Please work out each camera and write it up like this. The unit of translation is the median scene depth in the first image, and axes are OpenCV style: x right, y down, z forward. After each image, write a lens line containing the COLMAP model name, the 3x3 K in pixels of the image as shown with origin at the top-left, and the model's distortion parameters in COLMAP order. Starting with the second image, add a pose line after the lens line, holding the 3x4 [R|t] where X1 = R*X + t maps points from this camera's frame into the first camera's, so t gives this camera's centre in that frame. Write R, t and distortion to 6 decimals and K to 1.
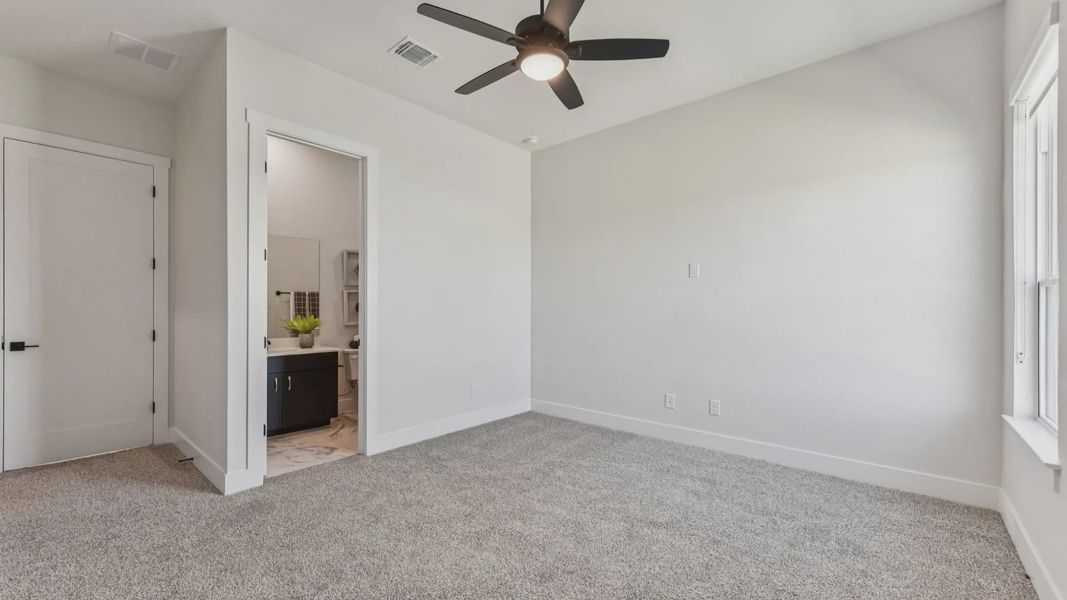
lens RADIAL K [[429.4, 0, 533.4], [0, 429.4, 306.5], [0, 0, 1]] dist [-0.001484, -0.000297]
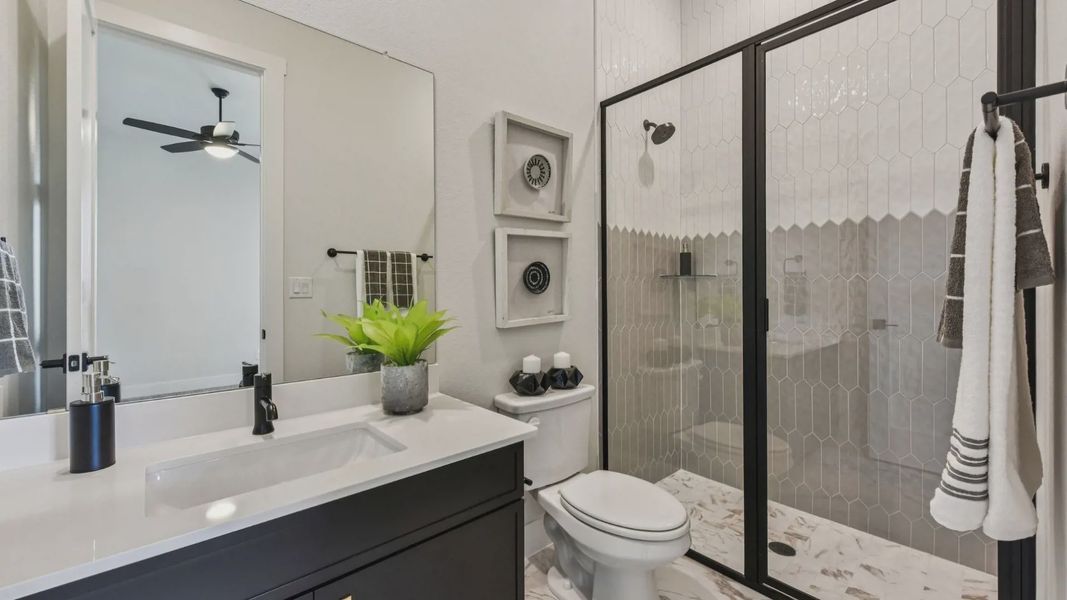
lens RADIAL K [[429.4, 0, 533.8], [0, 429.4, 293.5], [0, 0, 1]] dist [-0.001484, -0.000297]
pose [[0.991500, -0.003181, -0.130067, -0.314807], [0.004133, 0.999967, 0.007049, 0.011367], [0.130041, -0.007527, 0.991480, 0.562881]]
